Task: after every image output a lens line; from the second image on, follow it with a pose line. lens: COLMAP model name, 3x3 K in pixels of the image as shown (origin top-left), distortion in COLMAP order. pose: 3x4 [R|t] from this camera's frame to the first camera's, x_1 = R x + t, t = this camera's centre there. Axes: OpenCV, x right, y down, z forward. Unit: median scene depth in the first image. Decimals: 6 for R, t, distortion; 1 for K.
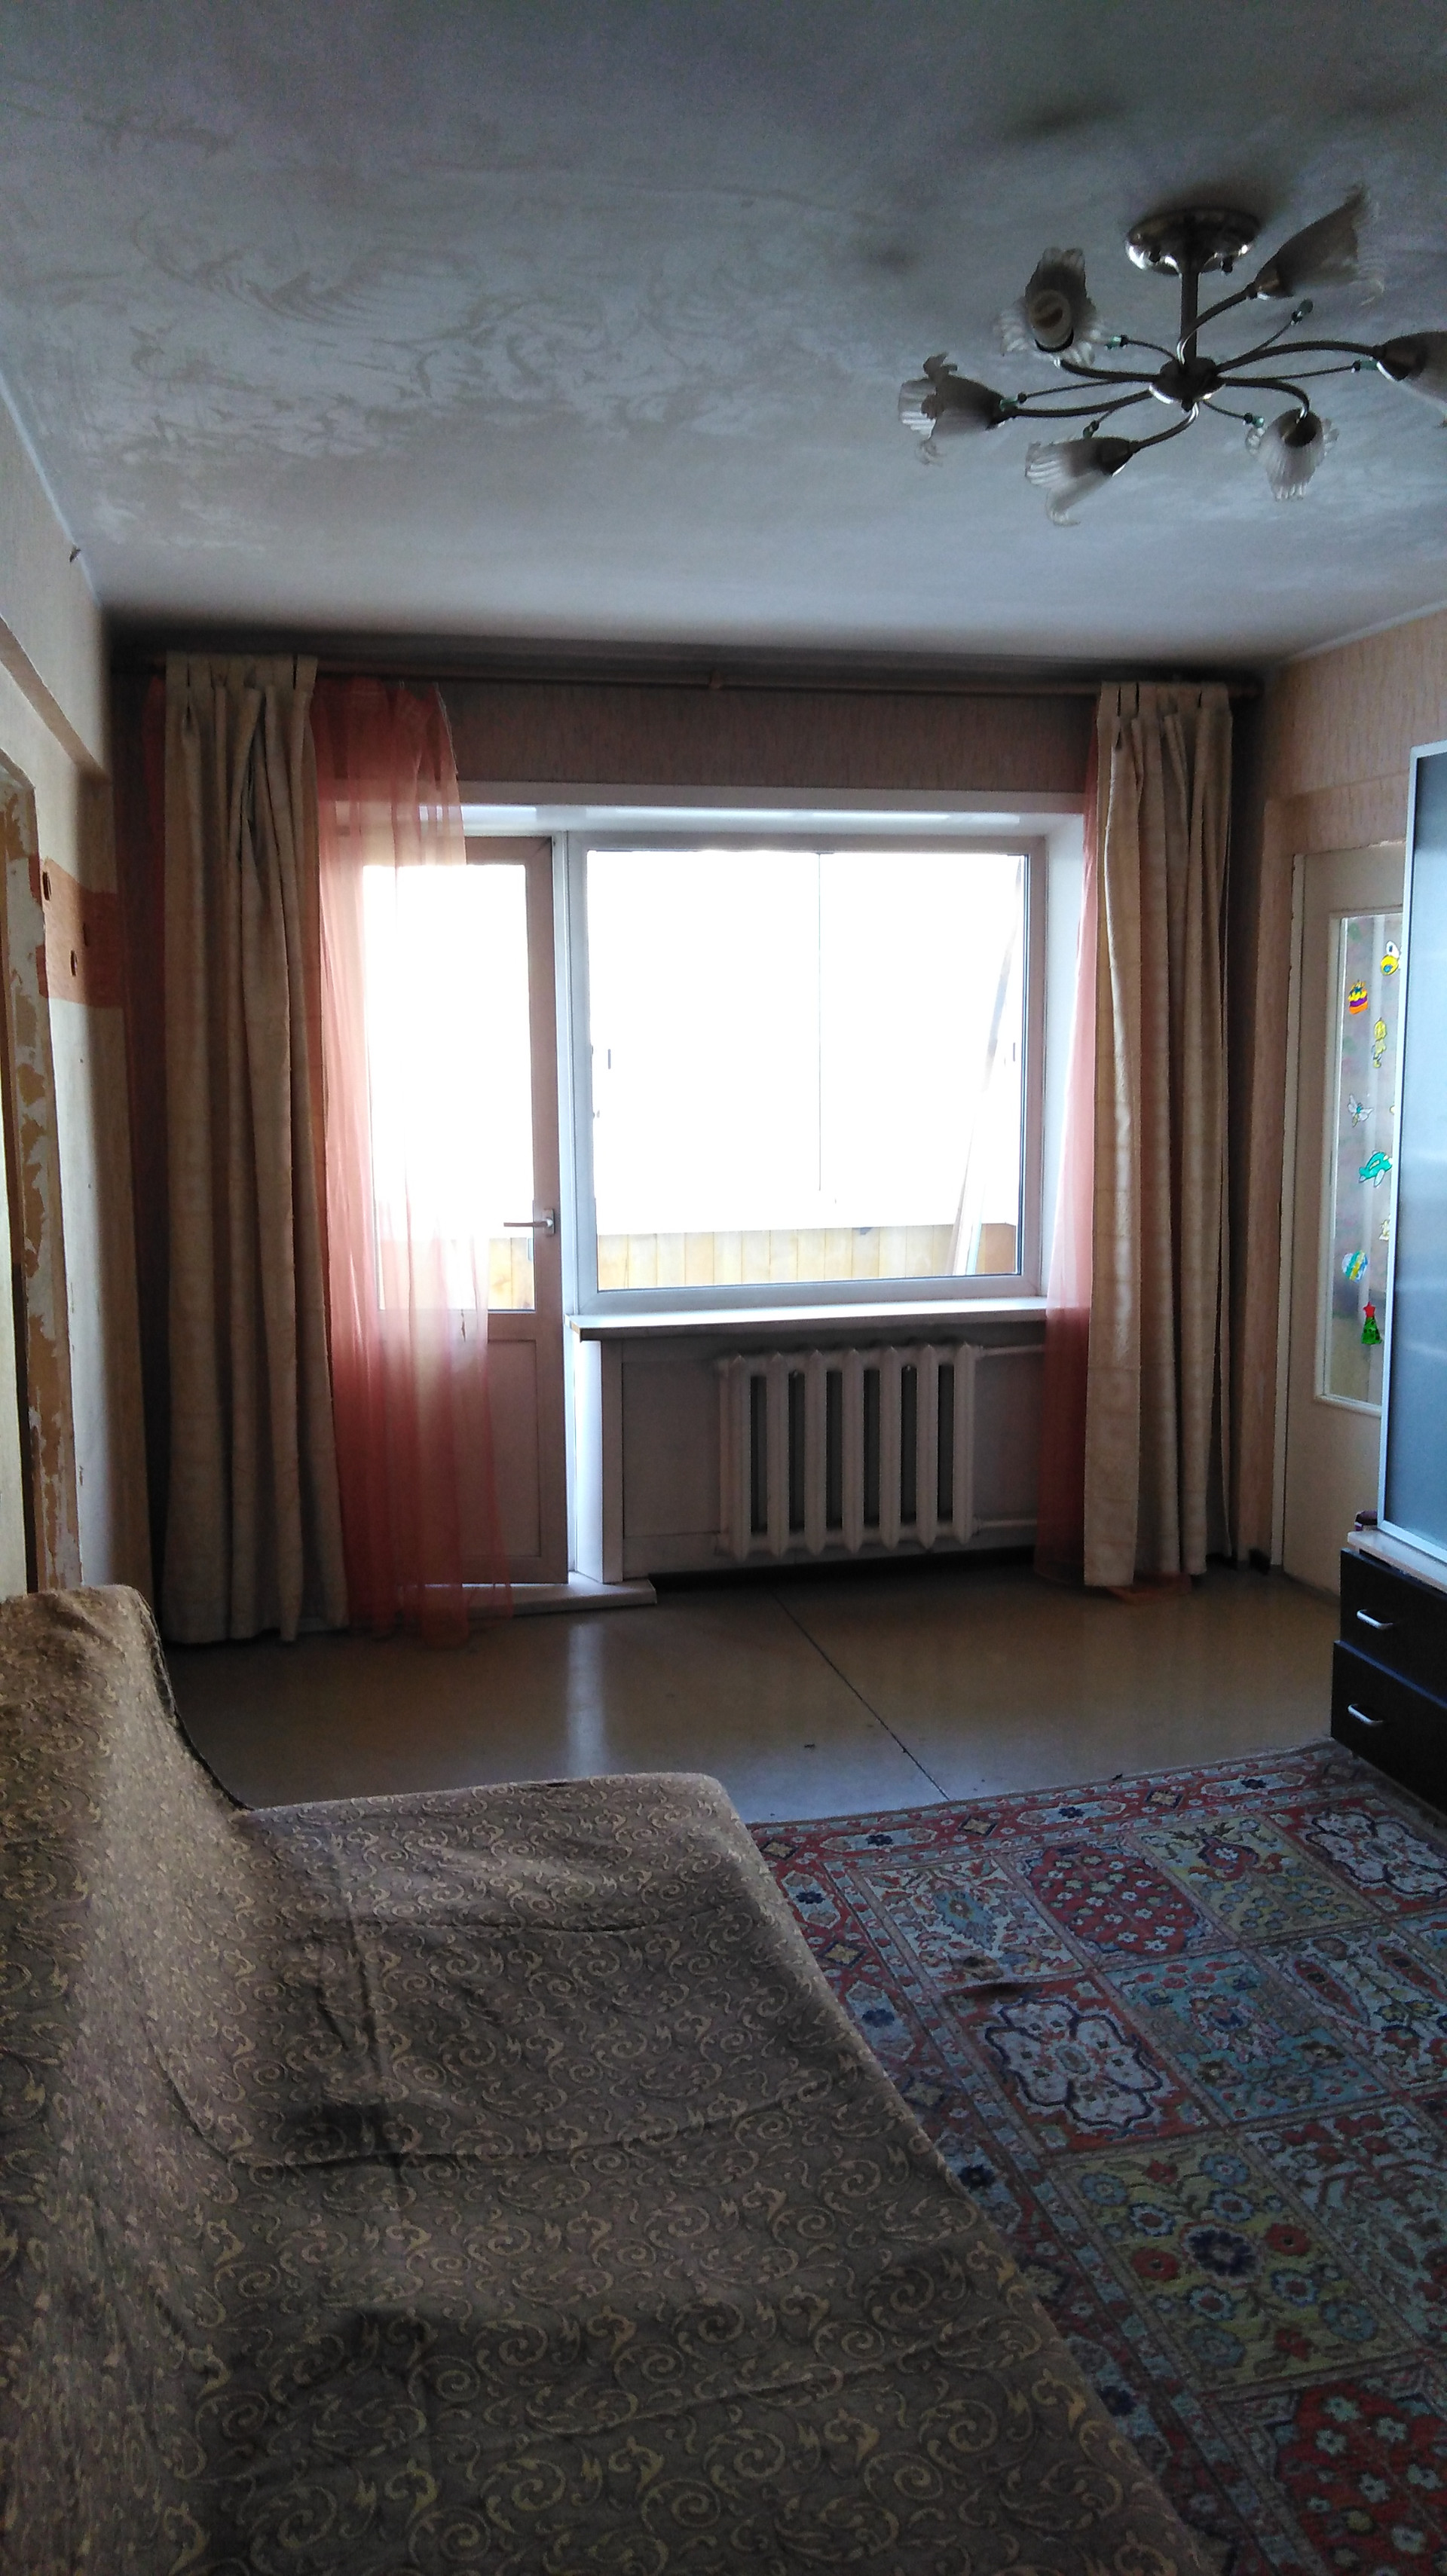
lens RADIAL K [[1922.1, 0, 724.7], [0, 1922.1, 1288.6], [0, 0, 1]] dist [0.039892, -0.024713]
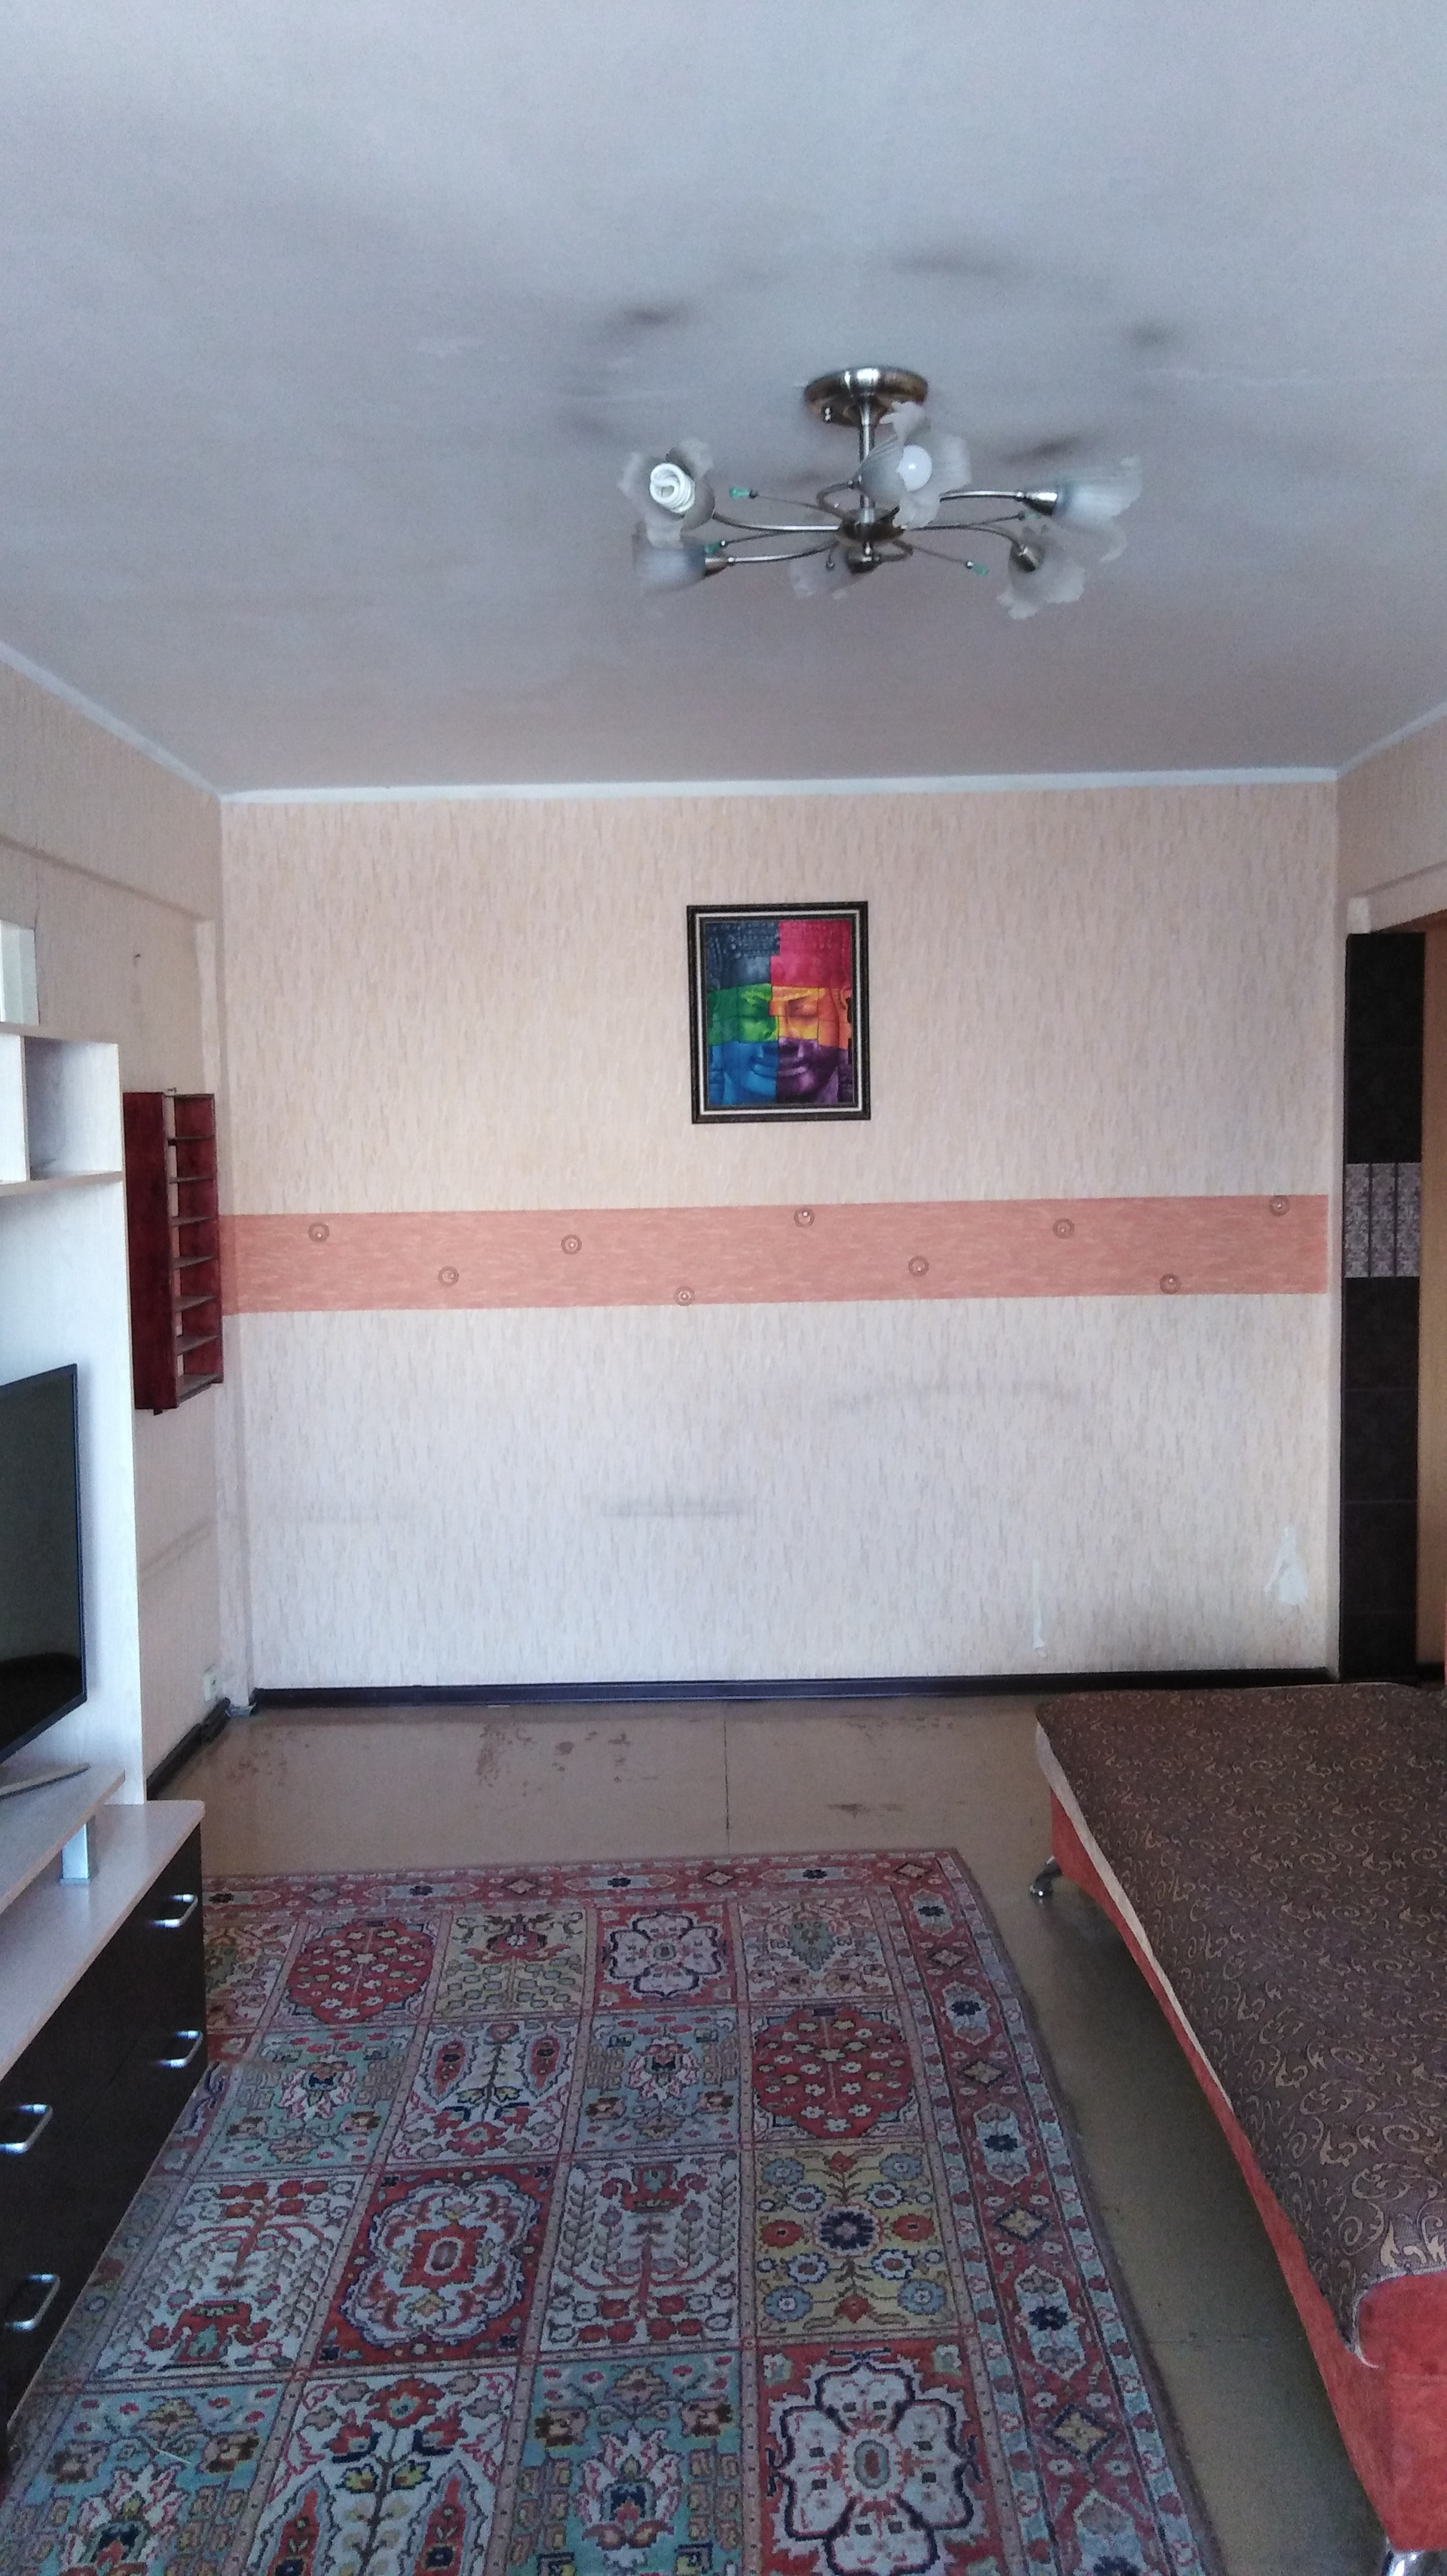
lens RADIAL K [[1922.1, 0, 719.2], [0, 1922.1, 1286.0], [0, 0, 1]] dist [0.039892, -0.024713]
pose [[-0.973019, 0.008813, 0.230558, 0.043071], [0.058078, 0.976449, 0.207784, -0.176038], [-0.223297, 0.215568, -0.950615, 1.277519]]
